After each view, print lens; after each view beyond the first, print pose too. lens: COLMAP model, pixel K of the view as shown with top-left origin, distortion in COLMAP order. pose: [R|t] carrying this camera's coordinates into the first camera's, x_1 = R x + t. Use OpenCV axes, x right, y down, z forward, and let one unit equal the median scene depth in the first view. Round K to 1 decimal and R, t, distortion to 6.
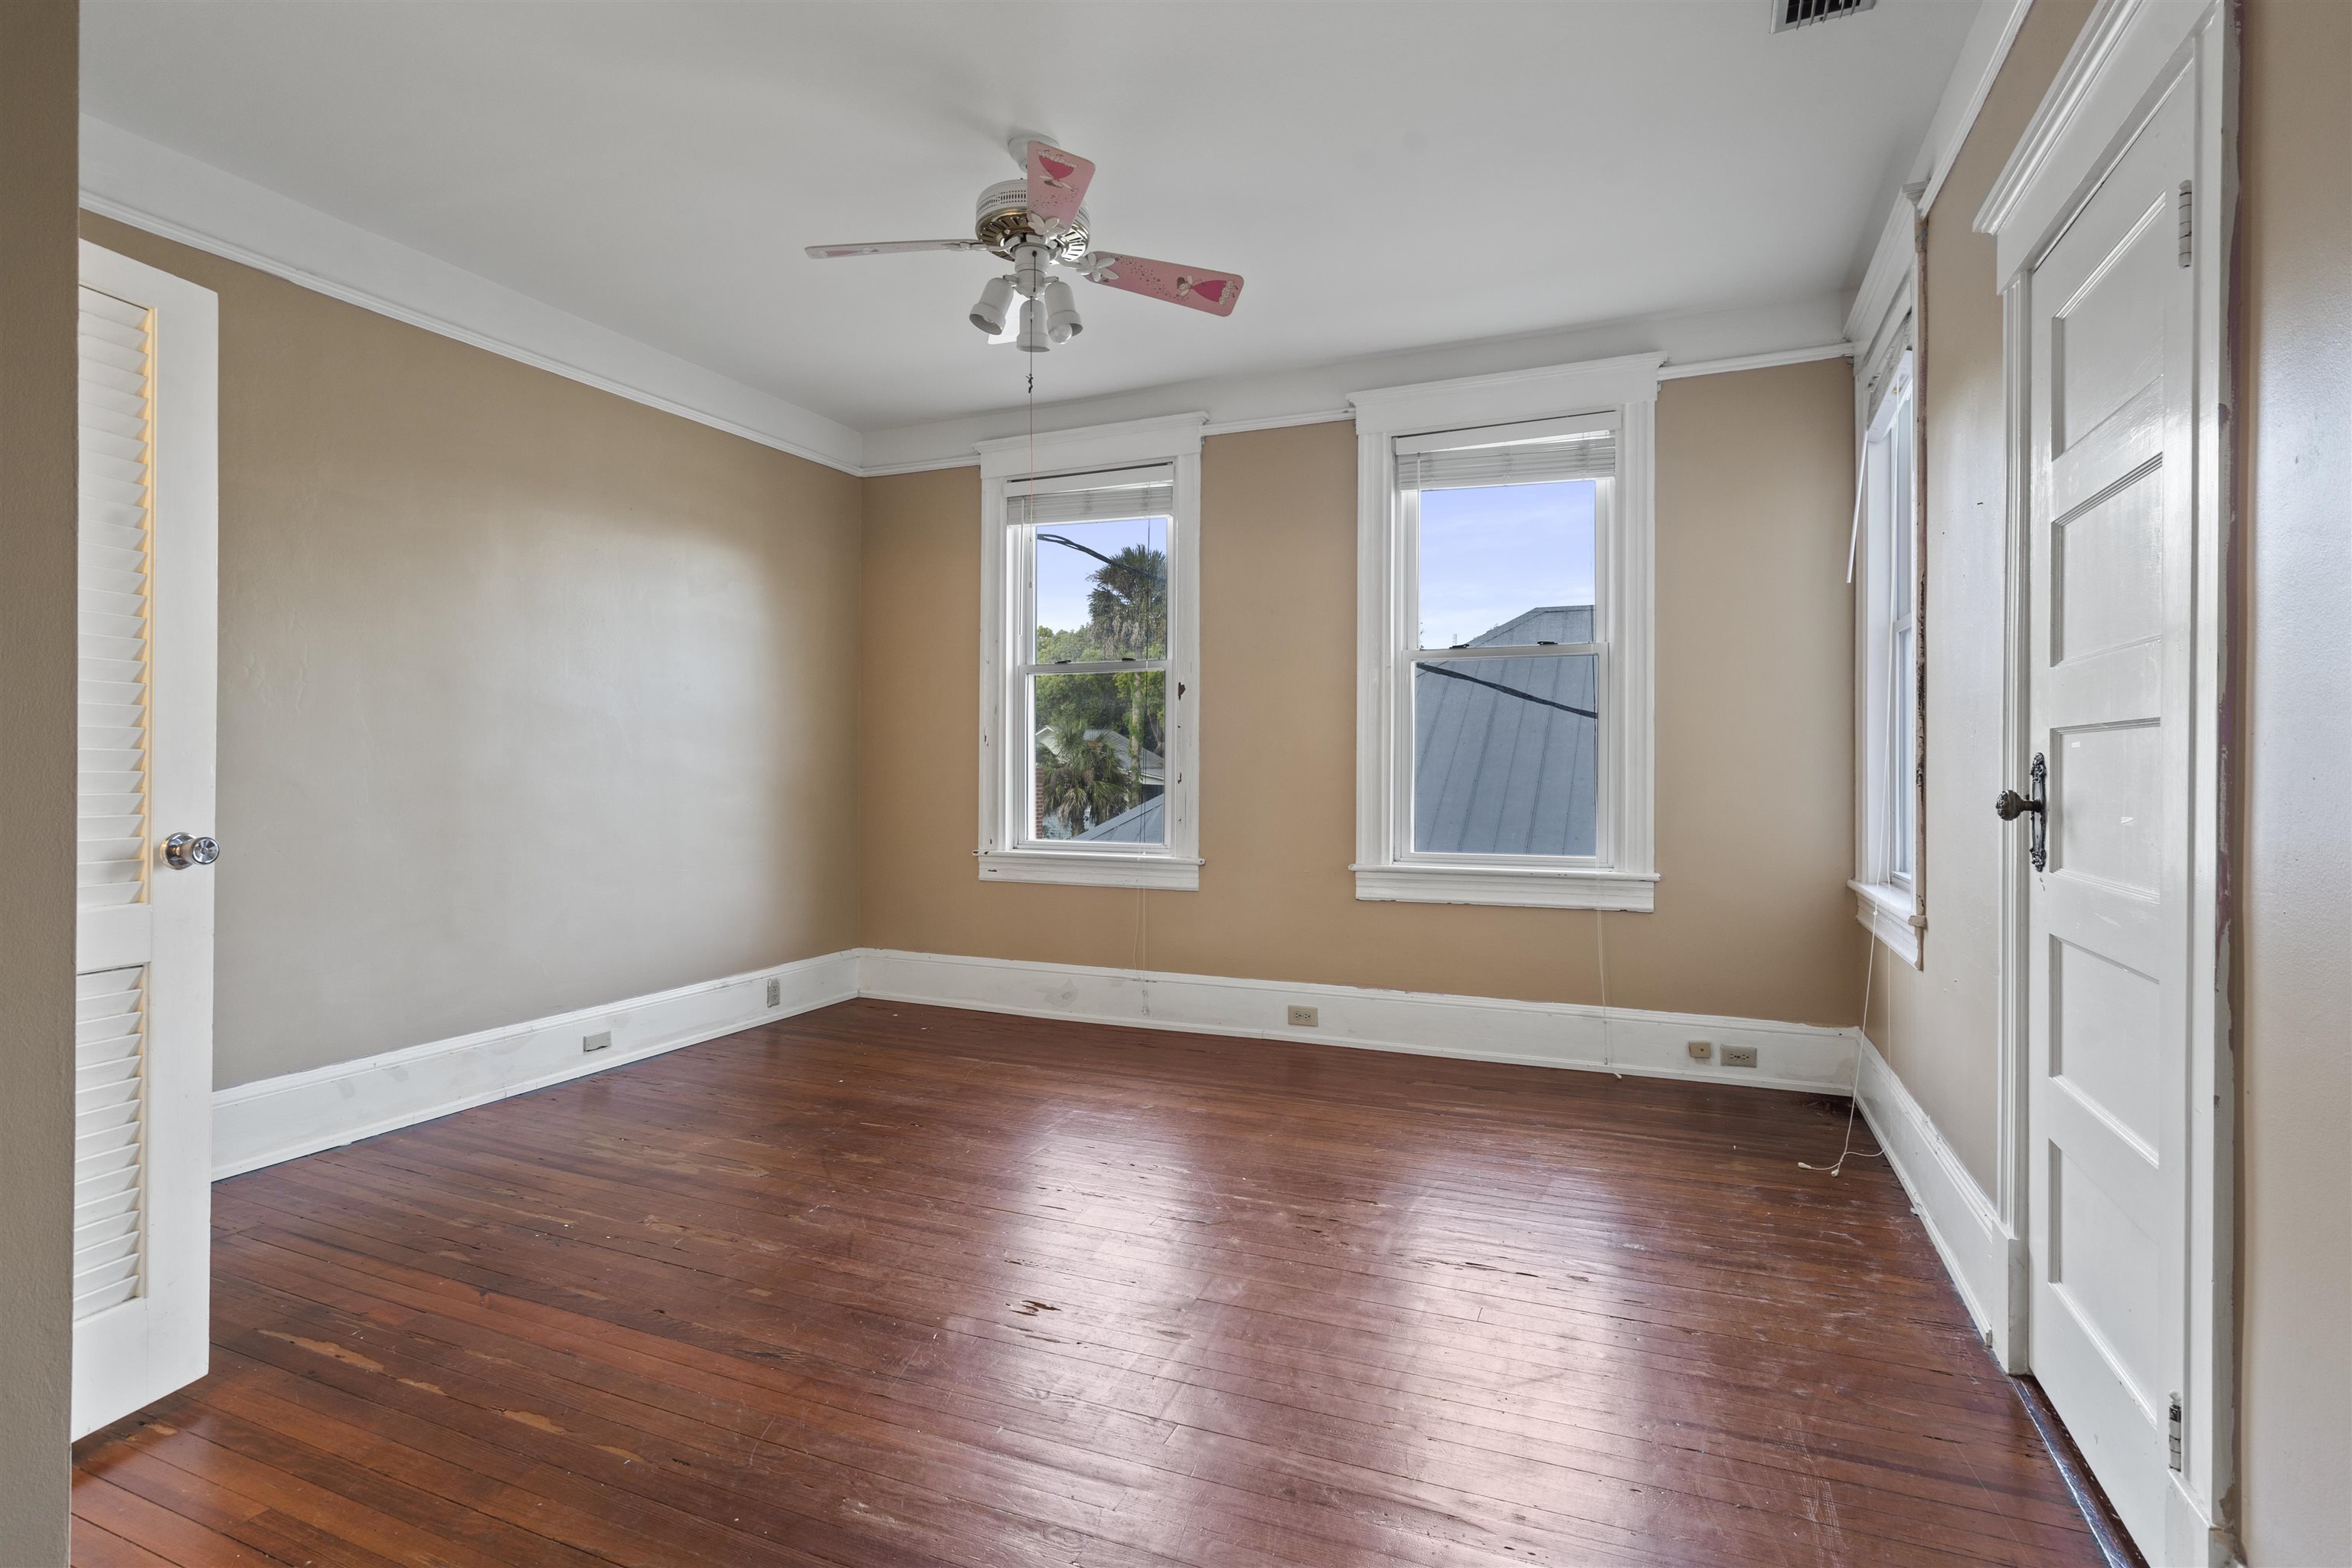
lens RADIAL K [[1080.6, 0, 1183.6], [0, 1080.6, 778.7], [0, 0, 1]] dist [0.001700, 0.000366]
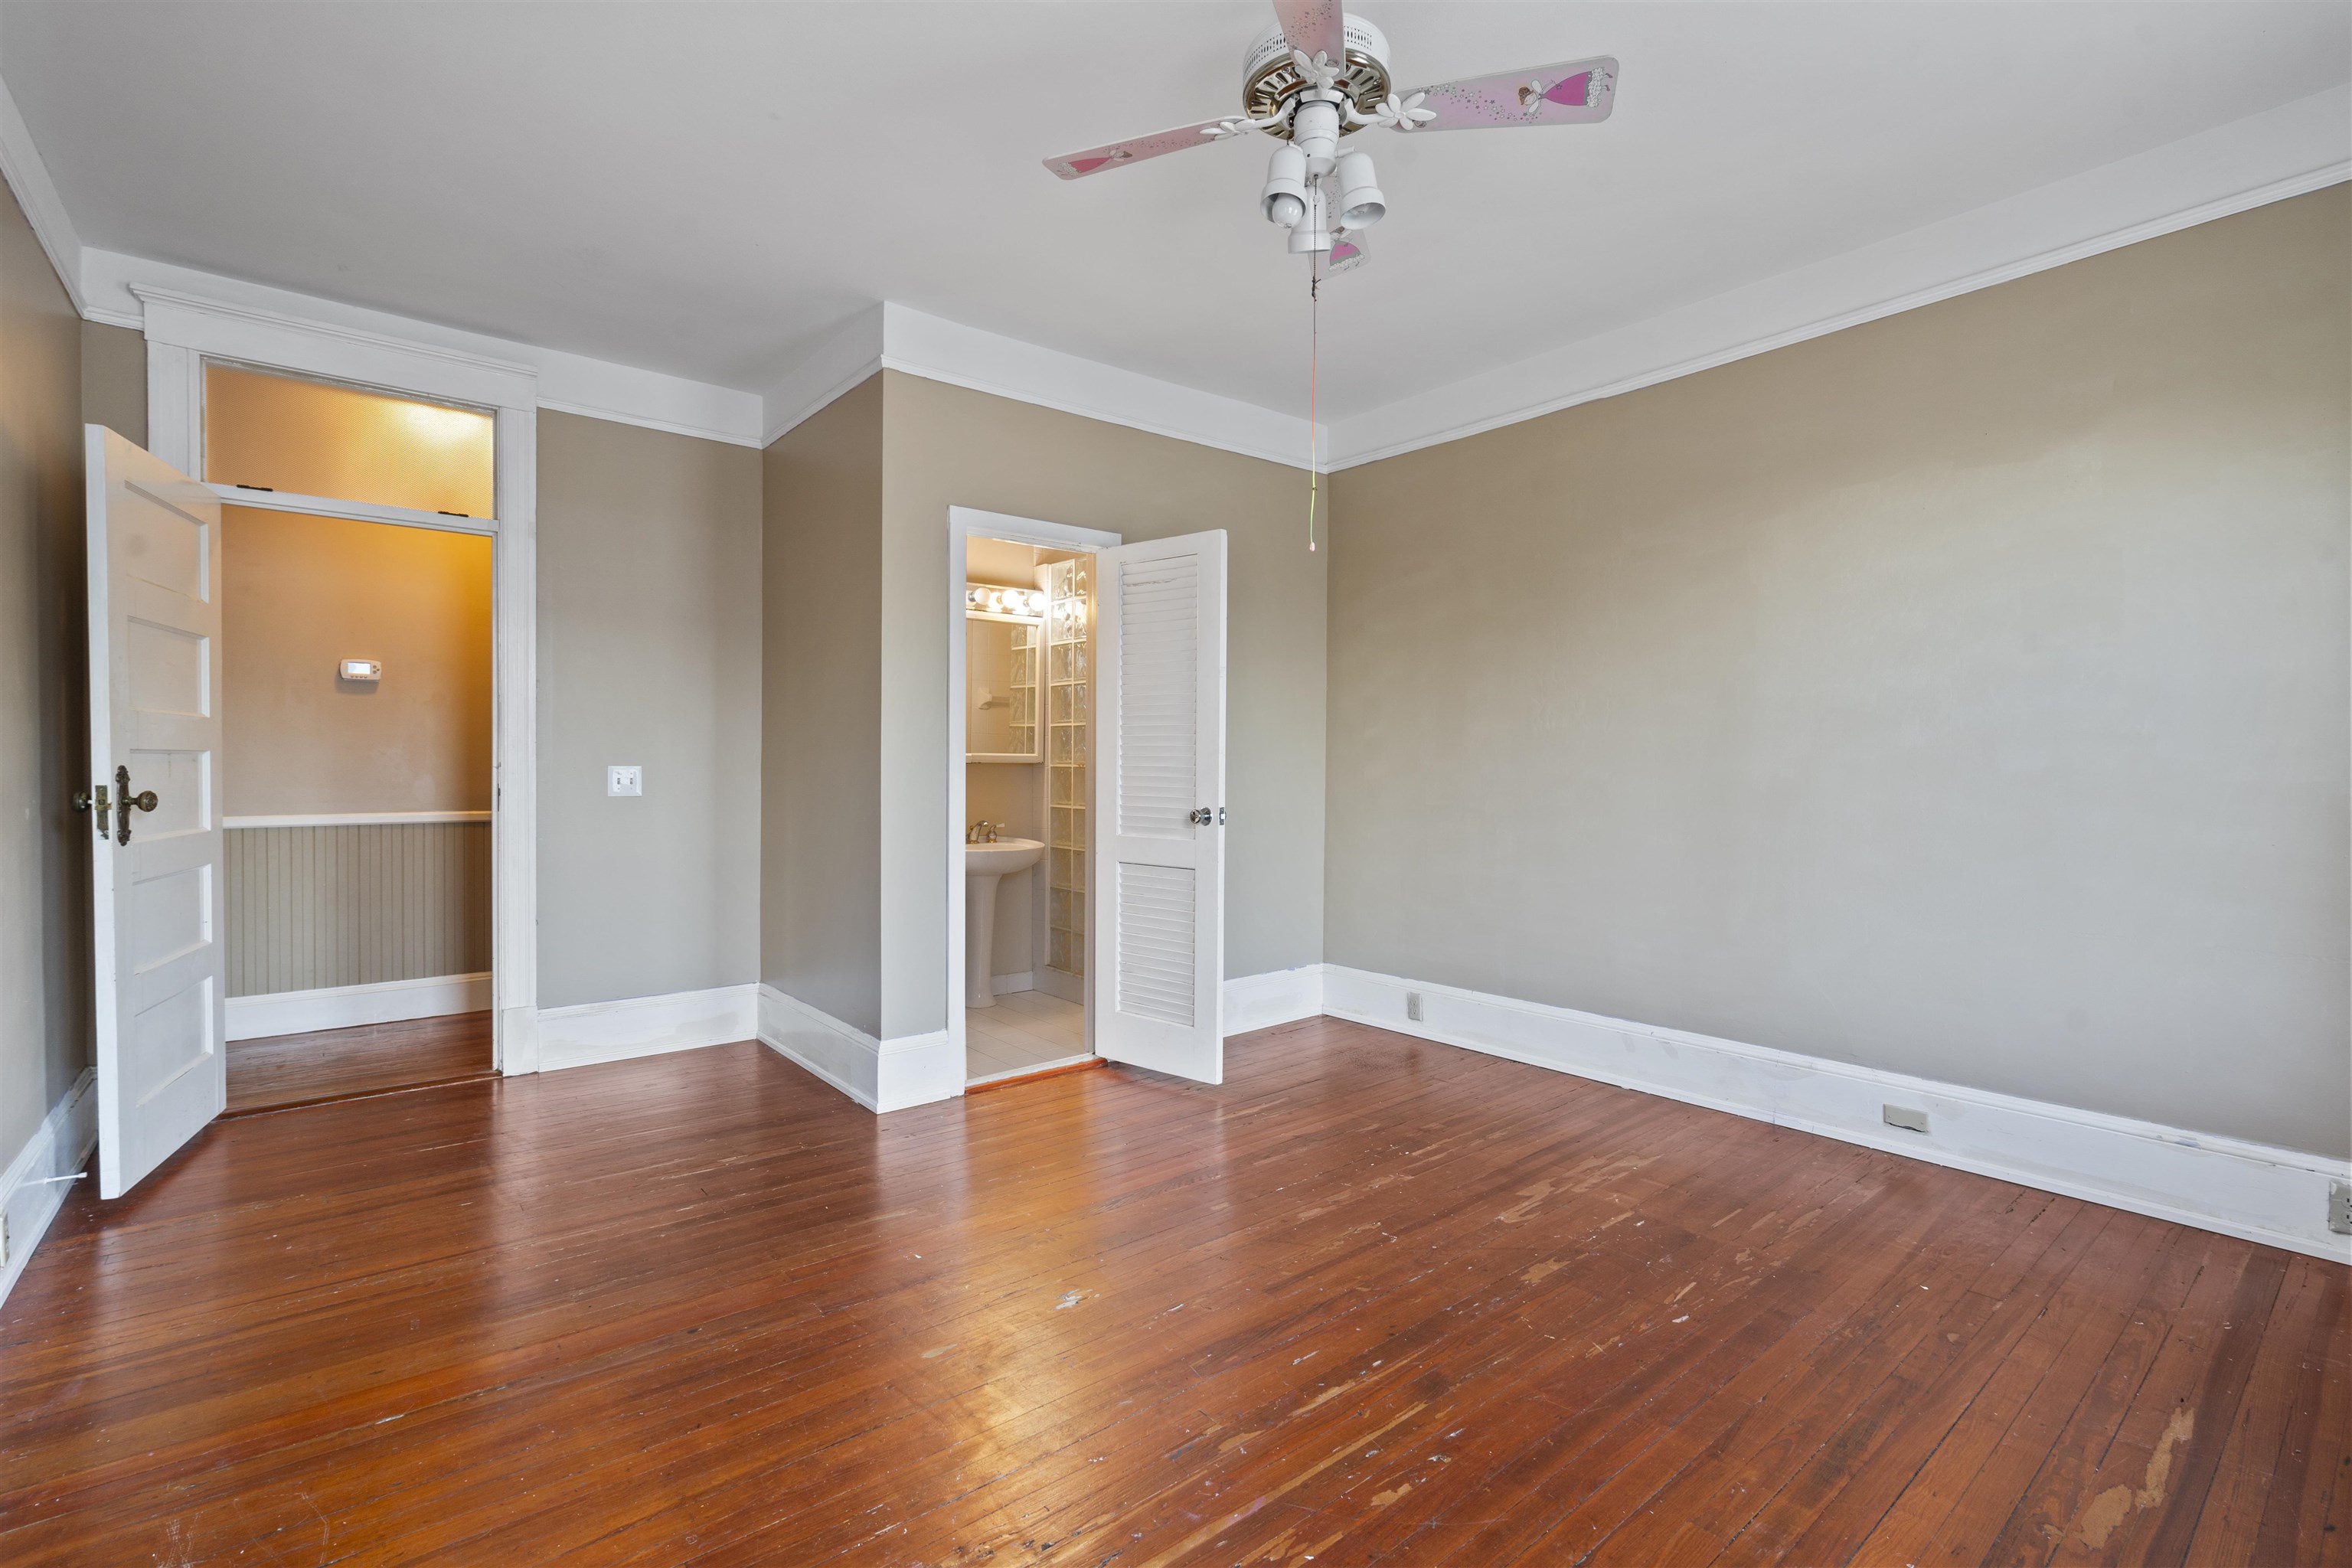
lens RADIAL K [[1080.6, 0, 1183.6], [0, 1080.6, 778.7], [0, 0, 1]] dist [0.001700, 0.000366]
pose [[-0.454687, 0.007616, -0.890619, 0.523604], [-0.012662, 0.999807, 0.015013, -0.018926], [0.890561, 0.018103, -0.454503, 1.111744]]
